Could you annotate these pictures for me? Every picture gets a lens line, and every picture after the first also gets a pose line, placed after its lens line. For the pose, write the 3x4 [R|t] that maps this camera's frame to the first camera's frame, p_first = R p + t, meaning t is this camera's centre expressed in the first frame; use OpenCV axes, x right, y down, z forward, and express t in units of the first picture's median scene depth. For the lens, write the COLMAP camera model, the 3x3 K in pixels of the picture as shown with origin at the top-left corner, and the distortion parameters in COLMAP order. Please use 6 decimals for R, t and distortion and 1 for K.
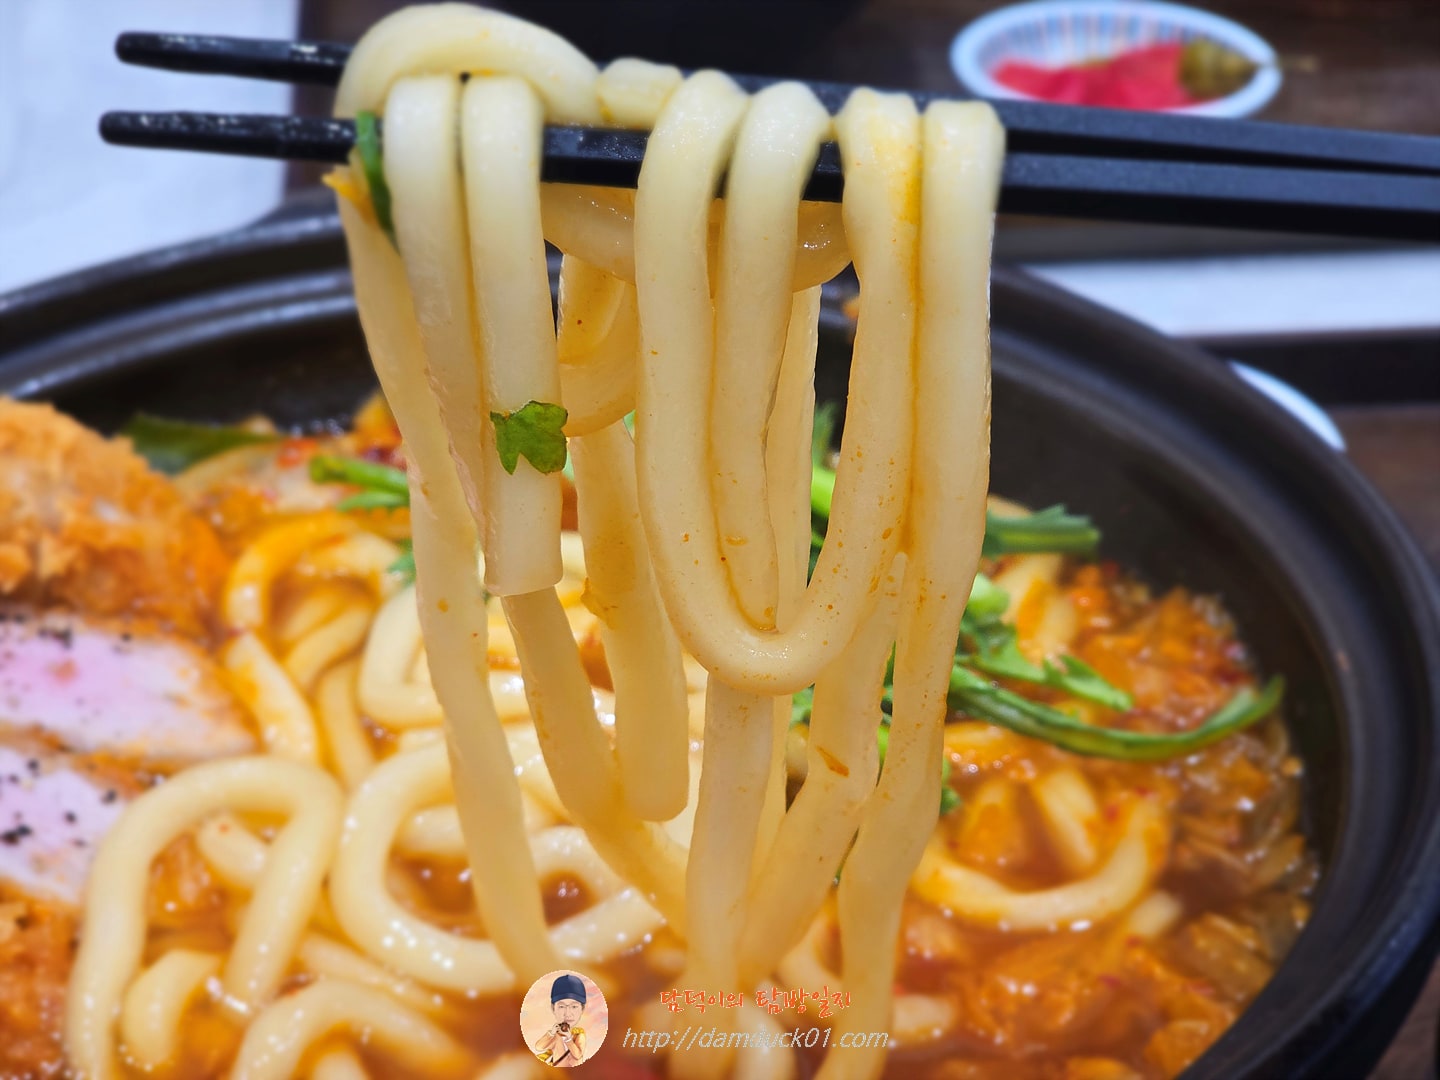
lens RADIAL K [[2862.5, 0, 721.0], [0, 2862.5, 544.2], [0, 0, 1]] dist [-0.119008, 0.000000]
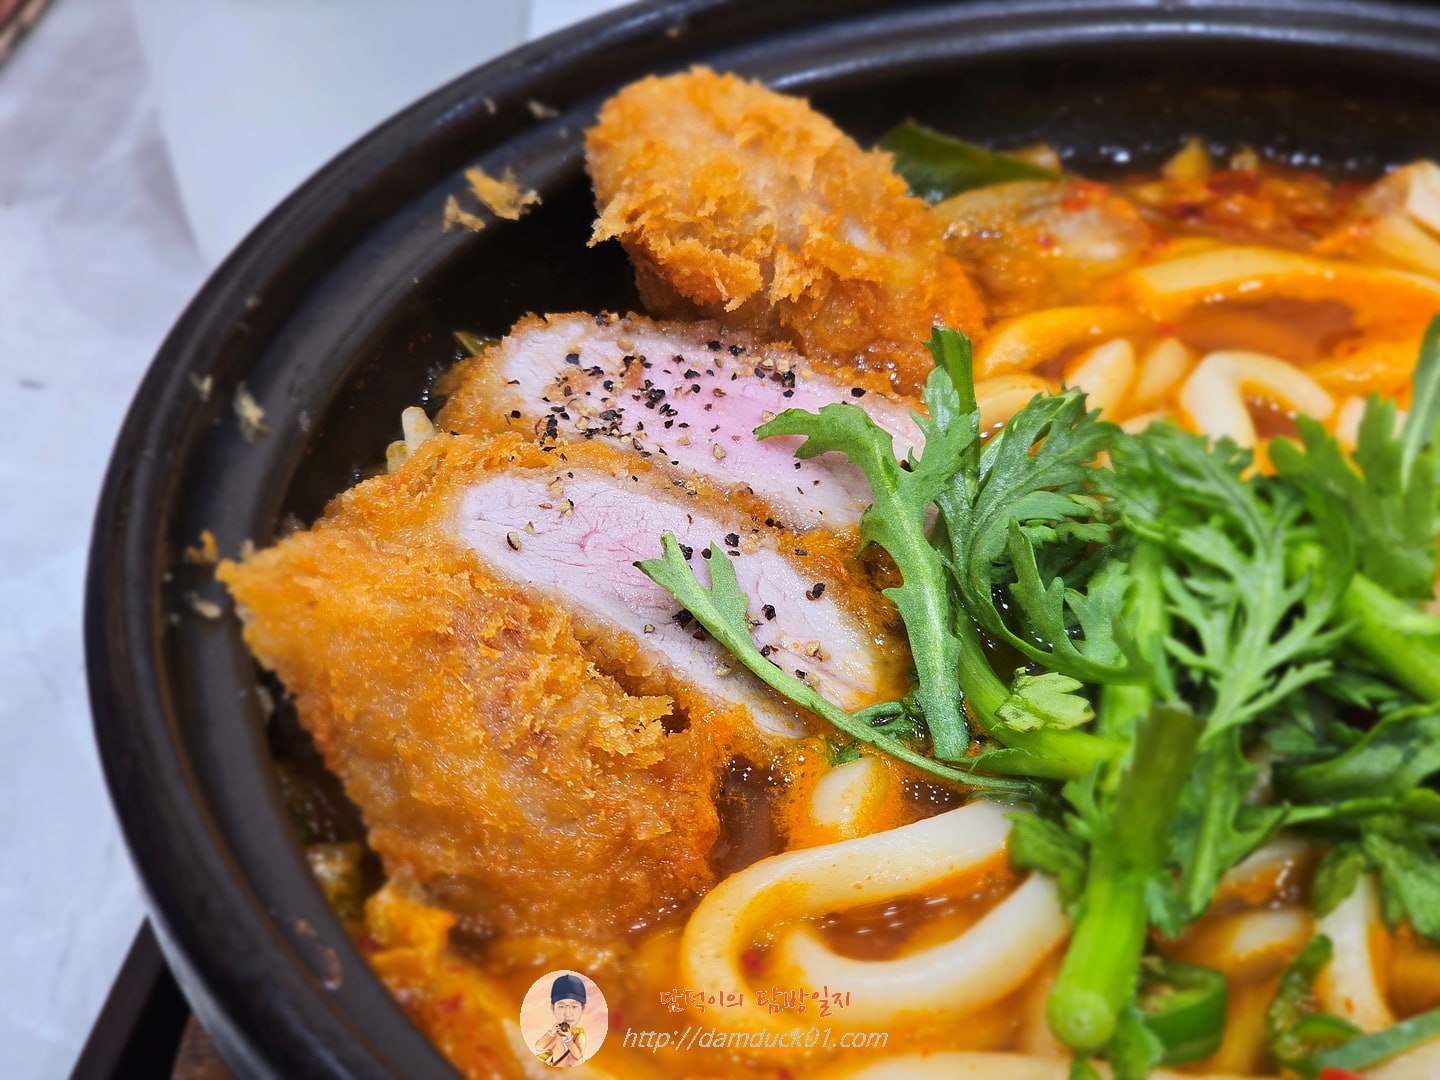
lens RADIAL K [[2862.5, 0, 712.3], [0, 2862.5, 544.5], [0, 0, 1]] dist [-0.119008, 0.000000]
pose [[0.962405, 0.189988, -0.194116, -0.076215], [-0.164414, 0.976343, 0.140434, -0.034024], [0.216205, -0.103239, 0.970874, 0.163769]]
